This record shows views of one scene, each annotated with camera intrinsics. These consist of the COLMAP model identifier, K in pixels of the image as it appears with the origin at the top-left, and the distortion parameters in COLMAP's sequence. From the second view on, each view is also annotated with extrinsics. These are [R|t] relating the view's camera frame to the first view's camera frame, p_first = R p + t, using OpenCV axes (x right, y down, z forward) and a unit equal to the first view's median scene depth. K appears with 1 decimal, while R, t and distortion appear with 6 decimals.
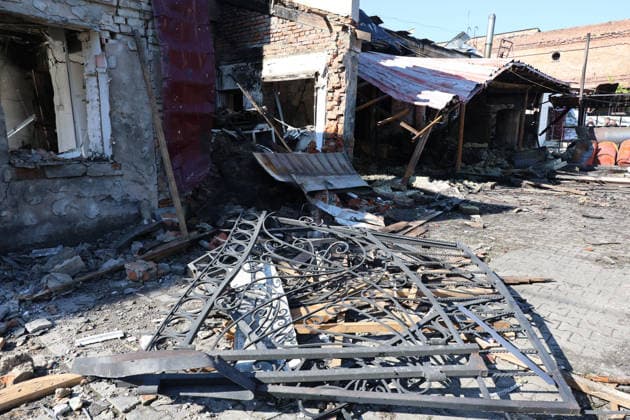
lens RADIAL K [[427.1, 0, 319.8], [0, 427.1, 211.5], [0, 0, 1]] dist [0.009024, 0.006092]
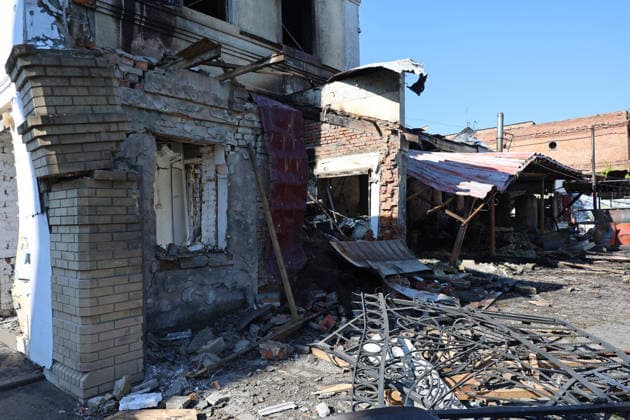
lens RADIAL K [[427.1, 0, 310.2], [0, 427.1, 212.7], [0, 0, 1]] dist [0.009024, 0.006092]
pose [[0.999663, -0.025013, -0.007014, -0.165806], [0.023146, 0.980191, -0.196698, 0.004911], [0.011795, 0.196470, 0.980439, -0.086850]]
